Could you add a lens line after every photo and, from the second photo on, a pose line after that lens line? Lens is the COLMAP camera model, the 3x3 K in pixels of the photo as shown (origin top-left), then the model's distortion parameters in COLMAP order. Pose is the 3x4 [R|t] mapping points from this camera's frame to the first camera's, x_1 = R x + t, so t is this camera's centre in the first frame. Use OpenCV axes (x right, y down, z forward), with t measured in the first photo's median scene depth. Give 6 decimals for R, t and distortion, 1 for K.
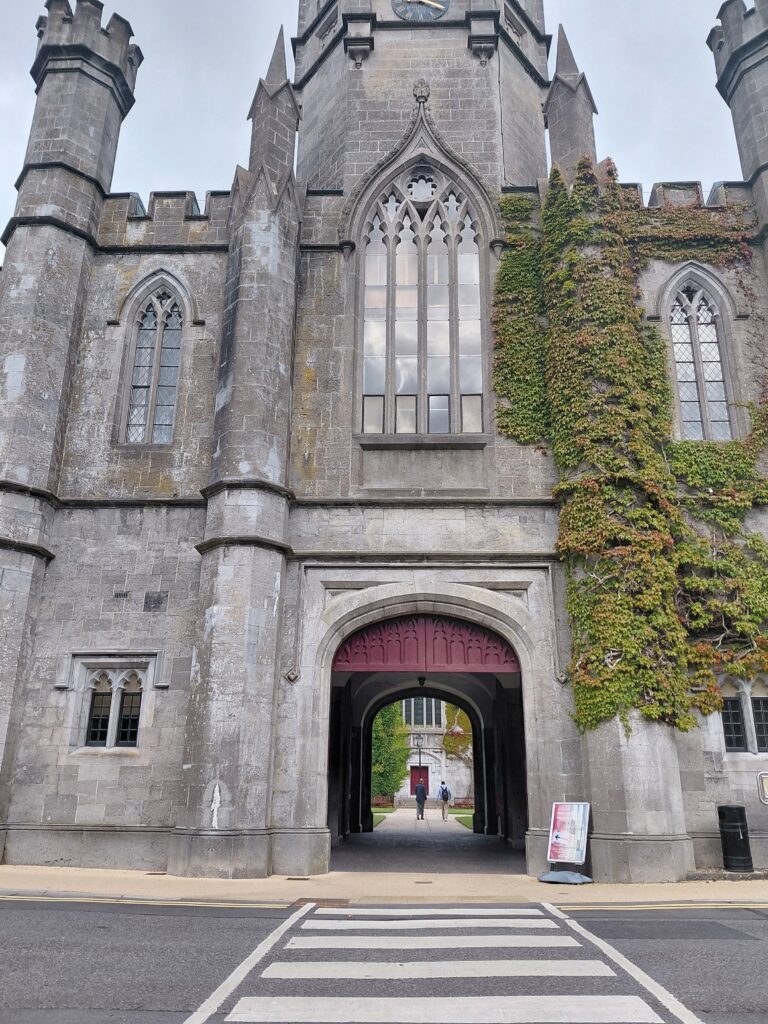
lens RADIAL K [[732.9, 0, 384.8], [0, 732.9, 519.3], [0, 0, 1]] dist [0.061039, -0.017001]
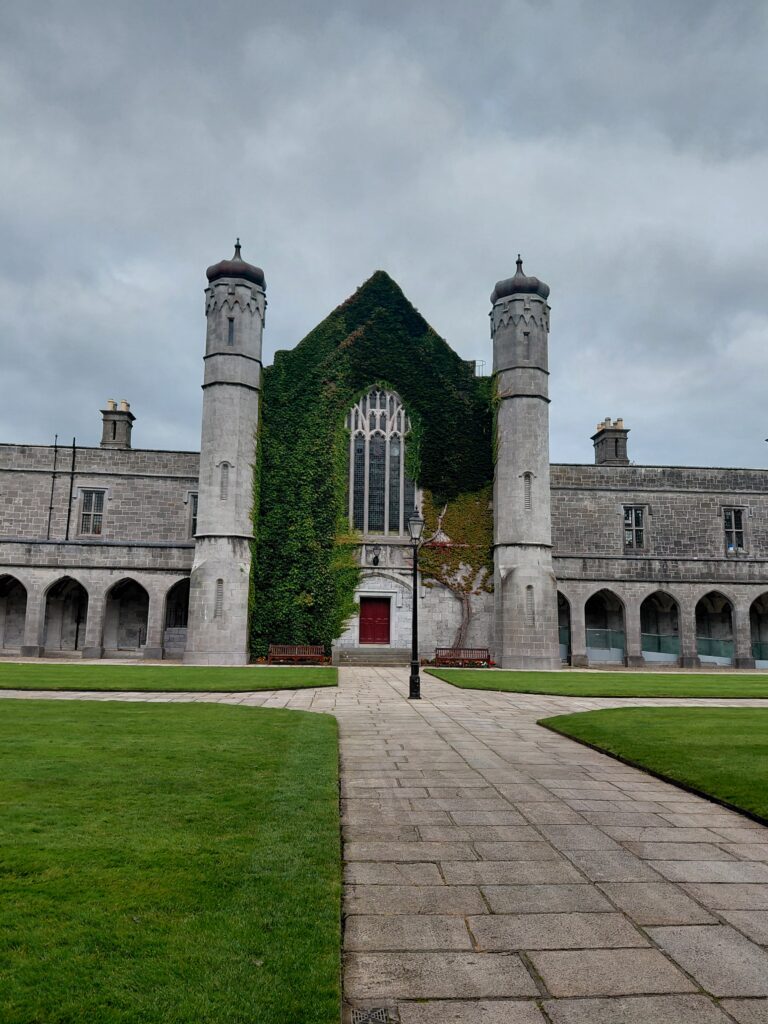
lens RADIAL K [[732.9, 0, 391.9], [0, 732.9, 512.0], [0, 0, 1]] dist [0.061039, -0.017001]
pose [[0.996891, 0.017647, 0.076791, 0.013590], [-0.029682, 0.986907, 0.158535, 0.171329], [-0.072988, -0.160322, 0.984363, 0.426363]]
